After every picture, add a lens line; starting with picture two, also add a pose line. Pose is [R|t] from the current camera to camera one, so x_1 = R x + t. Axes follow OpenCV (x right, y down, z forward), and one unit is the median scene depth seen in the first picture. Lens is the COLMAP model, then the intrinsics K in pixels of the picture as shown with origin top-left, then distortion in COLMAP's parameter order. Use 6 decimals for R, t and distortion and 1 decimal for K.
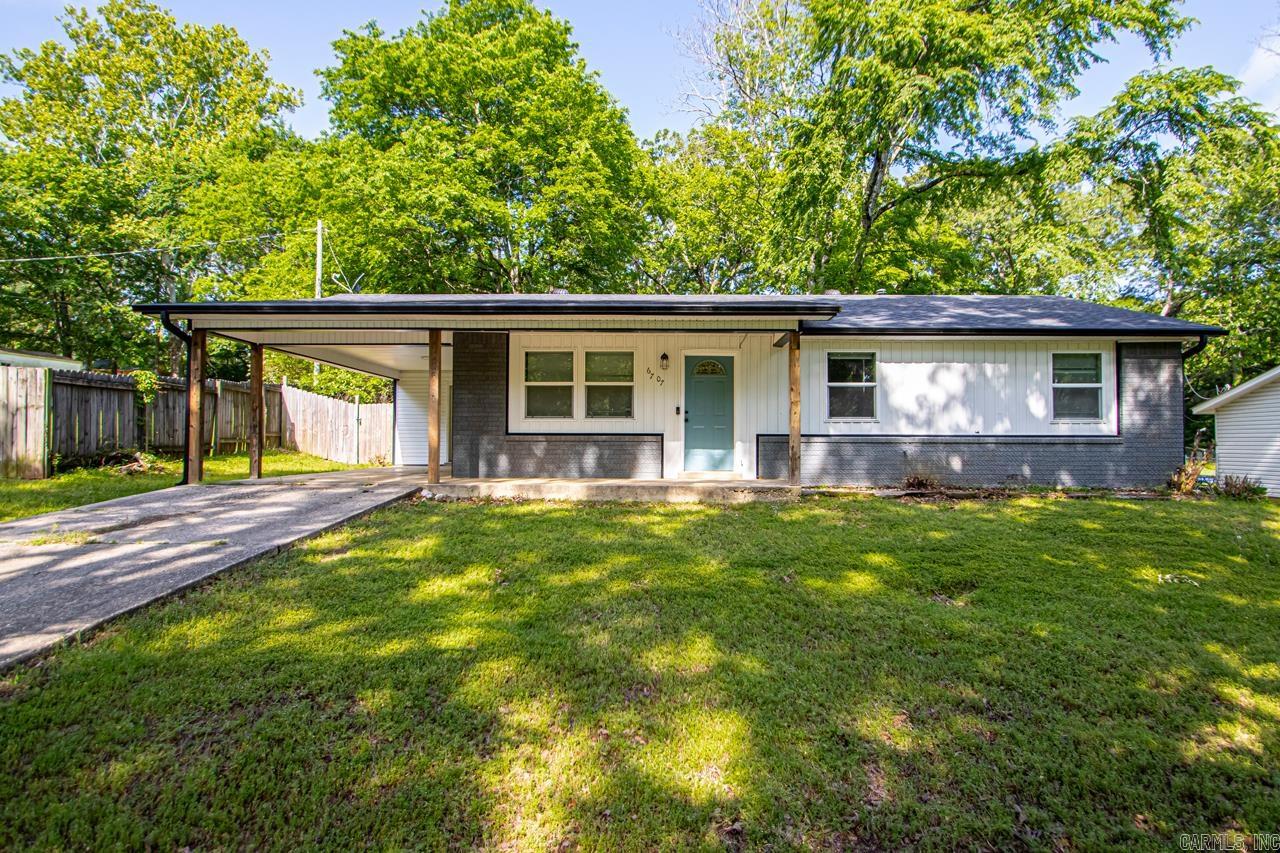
lens RADIAL K [[599.2, 0, 640.0], [0, 599.2, 426.5], [0, 0, 1]] dist [0.001057, -0.007365]
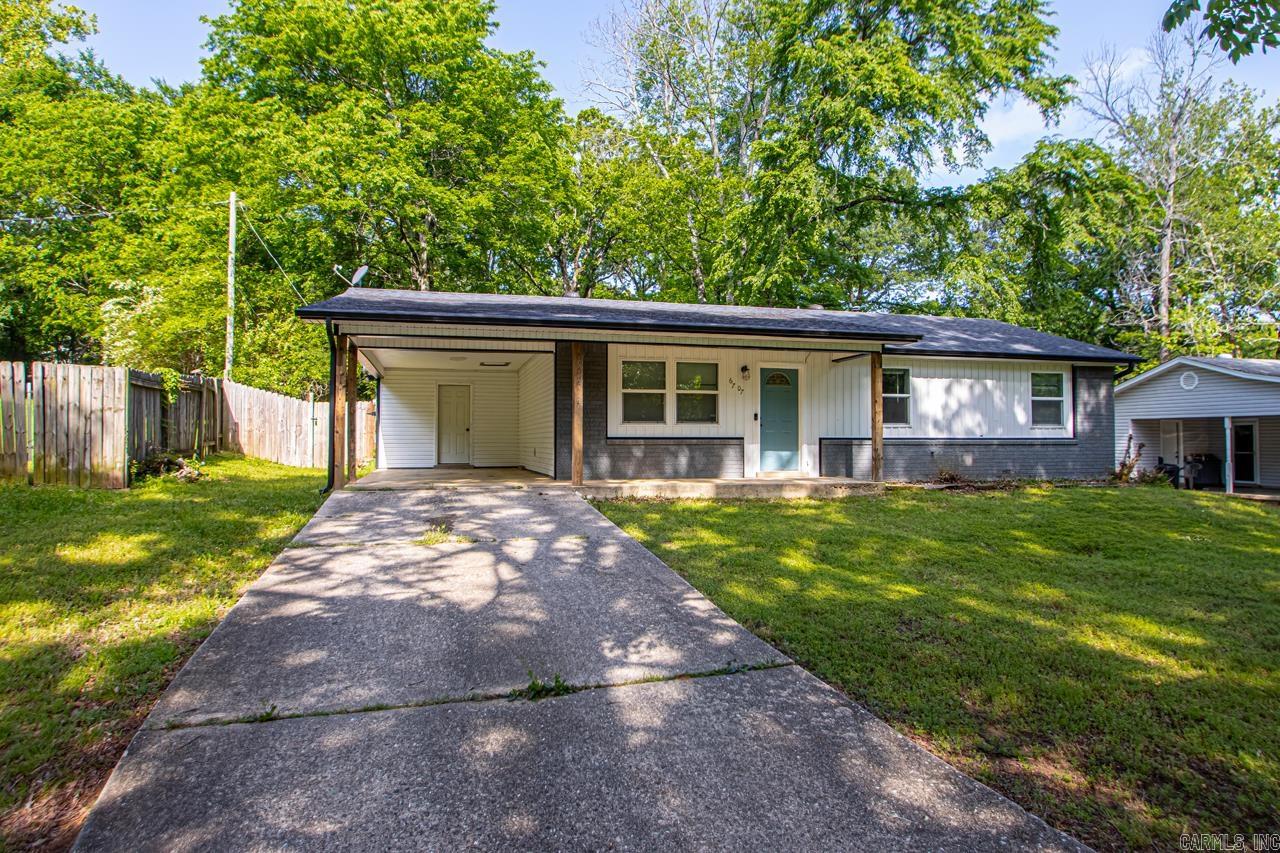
lens RADIAL K [[682.8, 0, 557.9], [0, 682.8, 417.9], [0, 0, 1]] dist [-0.023905, -0.001362]
pose [[0.975721, 0.003999, 0.218982, -0.574416], [-0.003297, 0.999988, -0.003568, -0.018720], [-0.218994, 0.002759, 0.975722, -0.161872]]
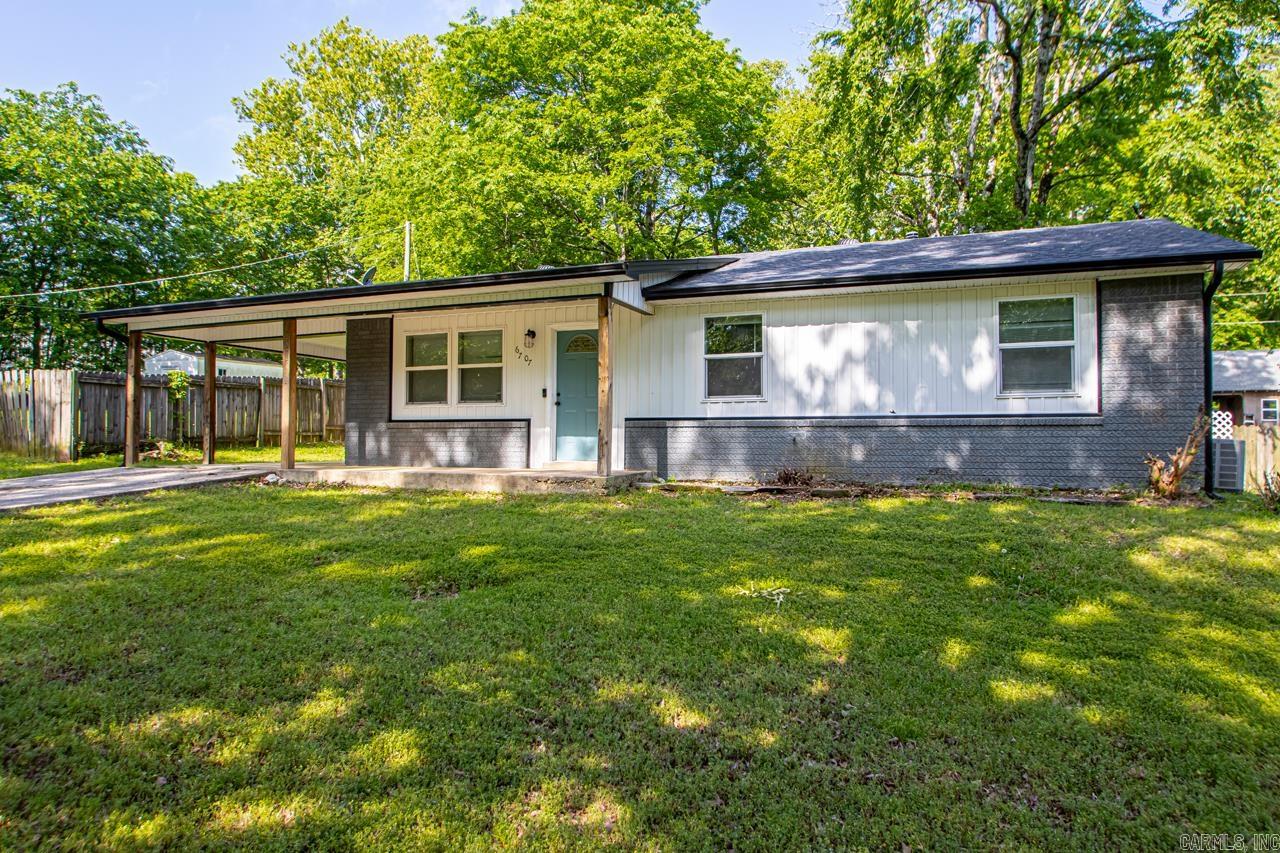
lens RADIAL K [[681.7, 0, 640.0], [0, 681.7, 426.5], [0, 0, 1]] dist [-0.021227, -0.000357]
pose [[0.948044, -0.007867, -0.318041, 0.519064], [0.010981, 0.999908, 0.007997, 0.017074], [0.317949, -0.011074, 0.948043, 0.079097]]
